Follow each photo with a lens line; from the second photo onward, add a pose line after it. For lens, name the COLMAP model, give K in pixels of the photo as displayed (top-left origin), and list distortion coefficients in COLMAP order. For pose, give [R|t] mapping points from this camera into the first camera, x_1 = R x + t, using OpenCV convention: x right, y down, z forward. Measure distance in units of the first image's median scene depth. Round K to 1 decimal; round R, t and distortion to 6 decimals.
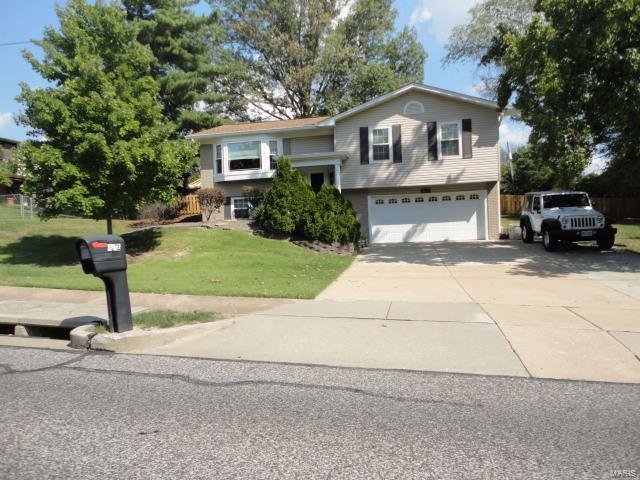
lens RADIAL K [[456.5, 0, 320.0], [0, 456.5, 240.0], [0, 0, 1]] dist [0.002548, -0.000800]
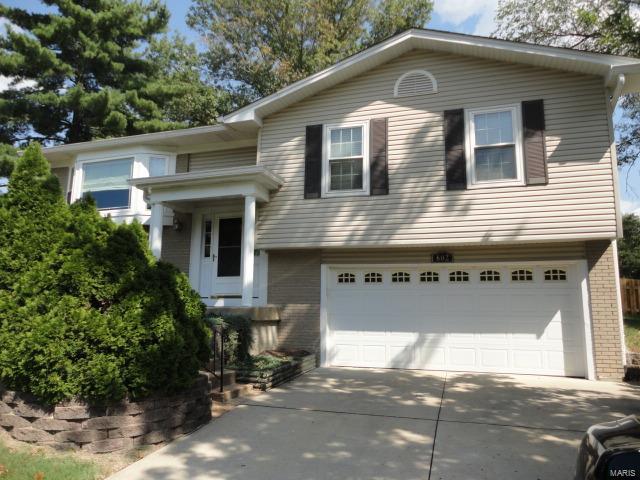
lens RADIAL K [[456.5, 0, 320.0], [0, 456.5, 240.0], [0, 0, 1]] dist [0.002548, -0.000800]
pose [[0.991469, 0.028697, -0.127142, 0.169102], [-0.050124, 0.984394, -0.168691, -0.042285], [0.120317, 0.173624, 0.977435, 0.540042]]
